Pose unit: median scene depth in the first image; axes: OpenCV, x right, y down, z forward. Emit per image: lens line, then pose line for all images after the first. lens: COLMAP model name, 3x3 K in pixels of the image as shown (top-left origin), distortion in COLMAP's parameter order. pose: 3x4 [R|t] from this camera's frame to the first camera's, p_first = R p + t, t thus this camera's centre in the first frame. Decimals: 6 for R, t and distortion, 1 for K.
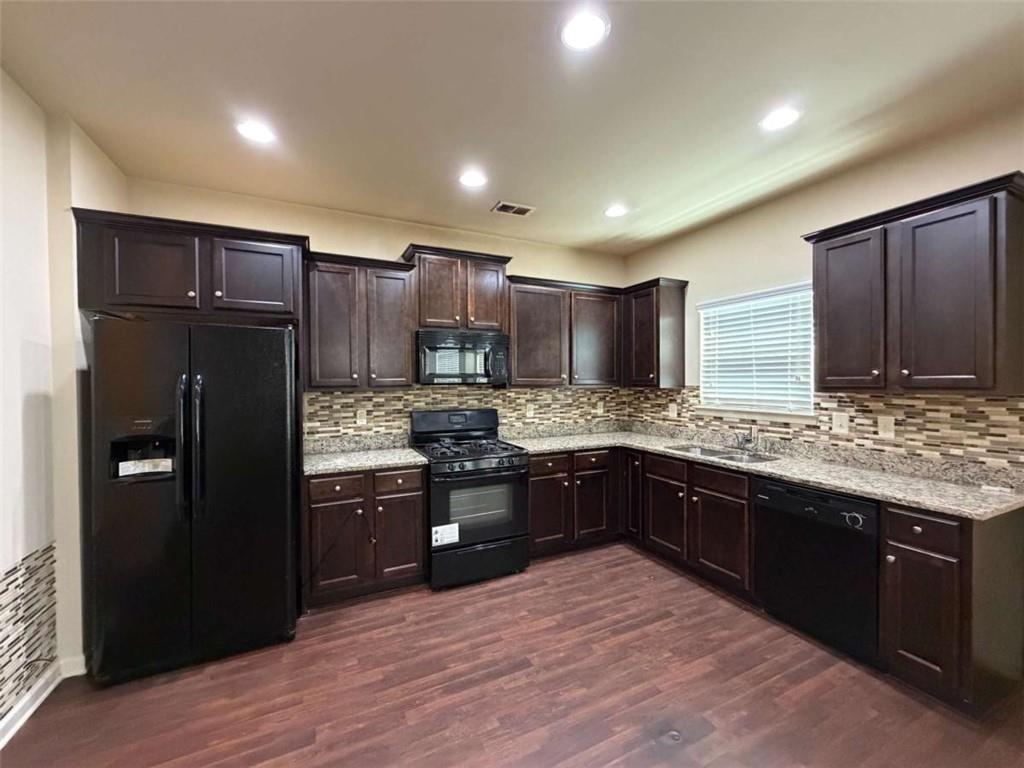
lens RADIAL K [[408.7, 0, 508.7], [0, 408.7, 385.9], [0, 0, 1]] dist [0.000330, -0.000073]
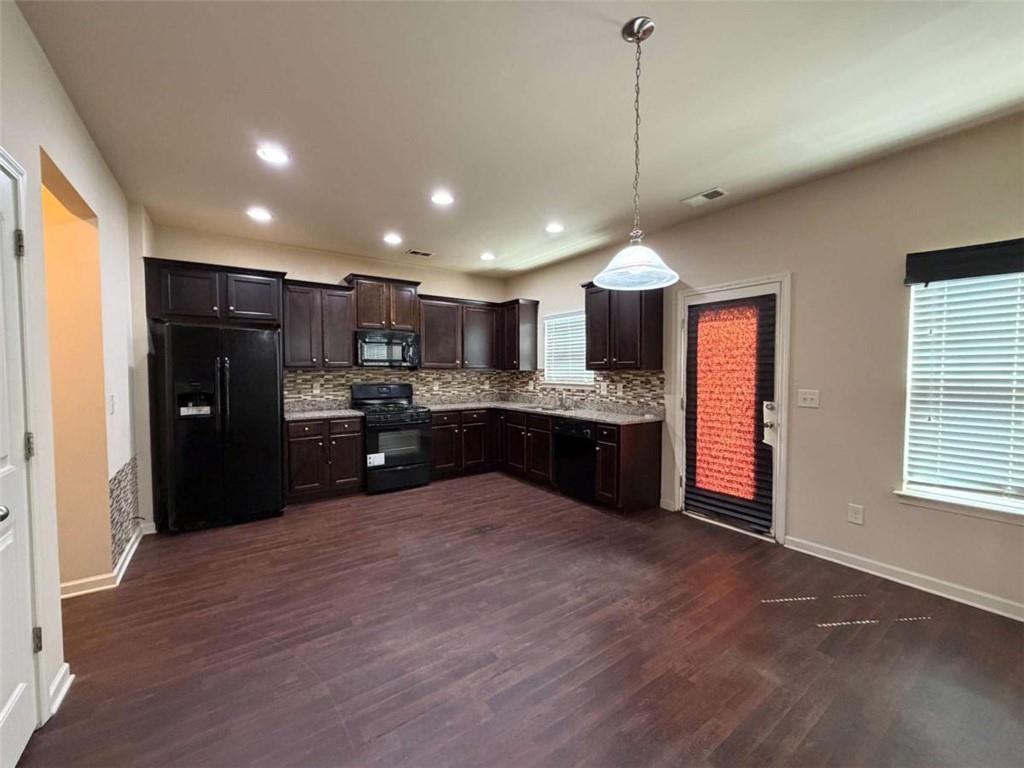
lens RADIAL K [[408.7, 0, 508.7], [0, 408.7, 385.9], [0, 0, 1]] dist [0.000330, -0.000073]
pose [[0.986682, -0.001068, 0.162656, 0.084968], [-0.002843, 0.999712, 0.023809, 0.030546], [-0.162635, -0.023954, 0.986396, -0.569181]]
